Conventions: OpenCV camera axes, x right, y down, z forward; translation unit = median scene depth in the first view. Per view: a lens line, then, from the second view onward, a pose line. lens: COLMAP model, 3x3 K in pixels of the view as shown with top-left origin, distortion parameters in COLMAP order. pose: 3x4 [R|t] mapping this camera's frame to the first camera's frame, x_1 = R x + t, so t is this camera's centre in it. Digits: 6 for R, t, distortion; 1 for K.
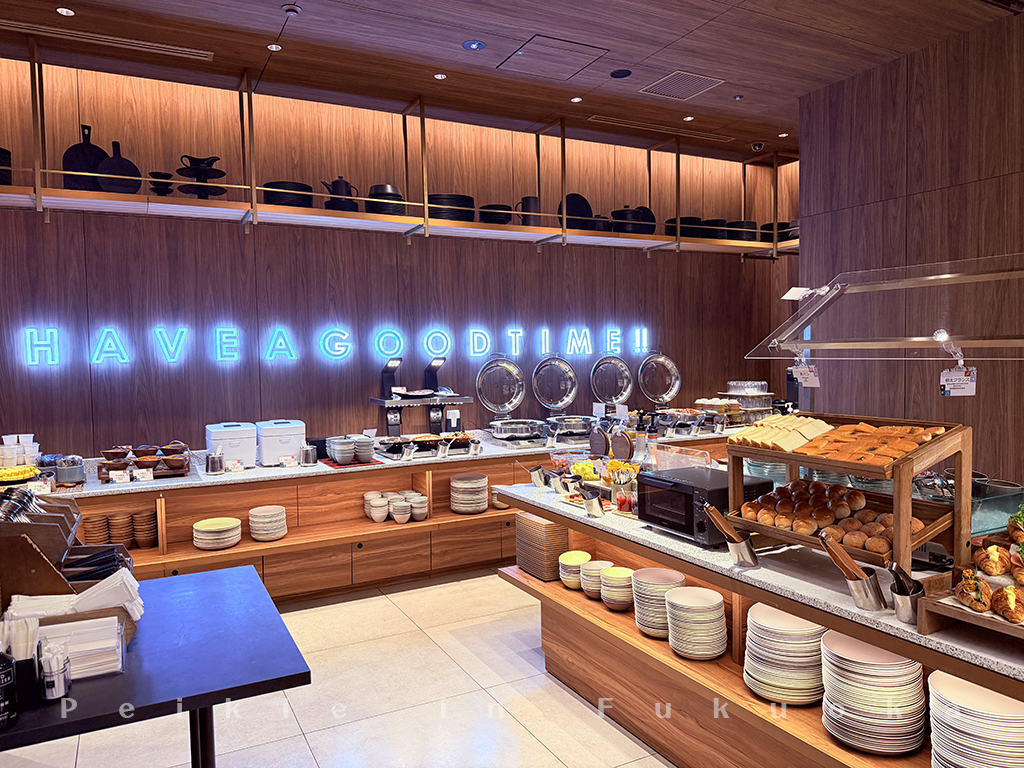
lens RADIAL K [[717.8, 0, 504.1], [0, 717.8, 386.1], [0, 0, 1]] dist [-0.005786, -0.011337]
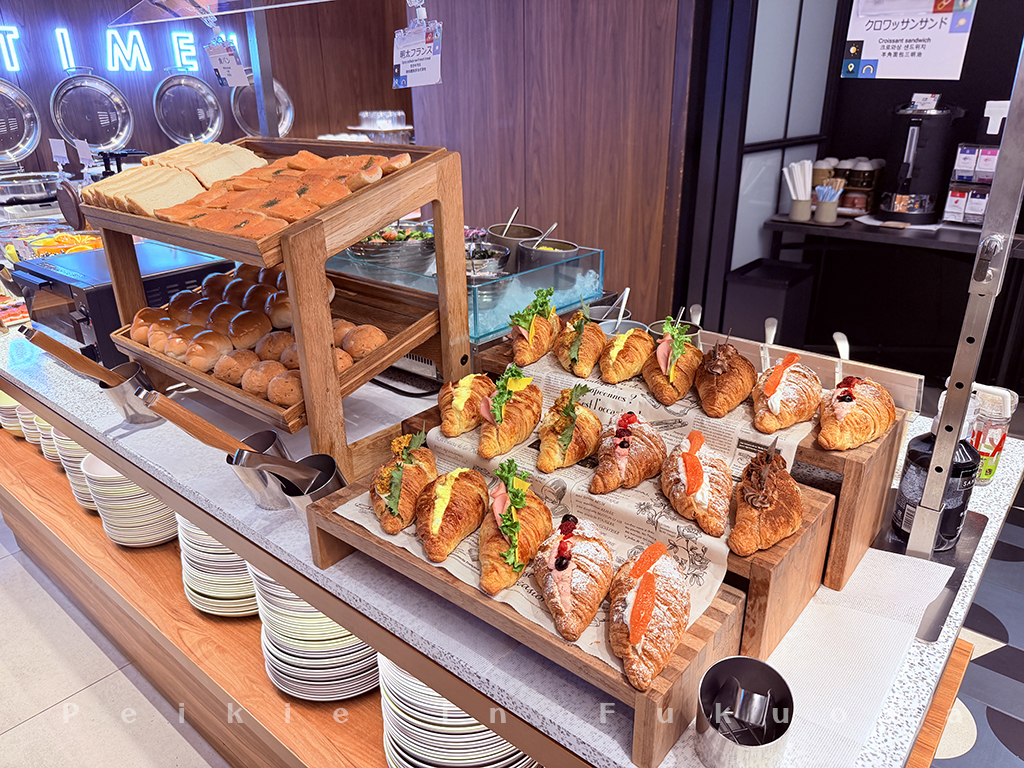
lens RADIAL K [[717.8, 0, 518.4], [0, 717.8, 386.9], [0, 0, 1]] dist [-0.005786, -0.011337]
pose [[0.927247, -0.137658, 0.348230, 0.178611], [0.012695, 0.940996, 0.338179, 0.015259], [-0.374236, -0.309155, 0.874283, 0.169032]]
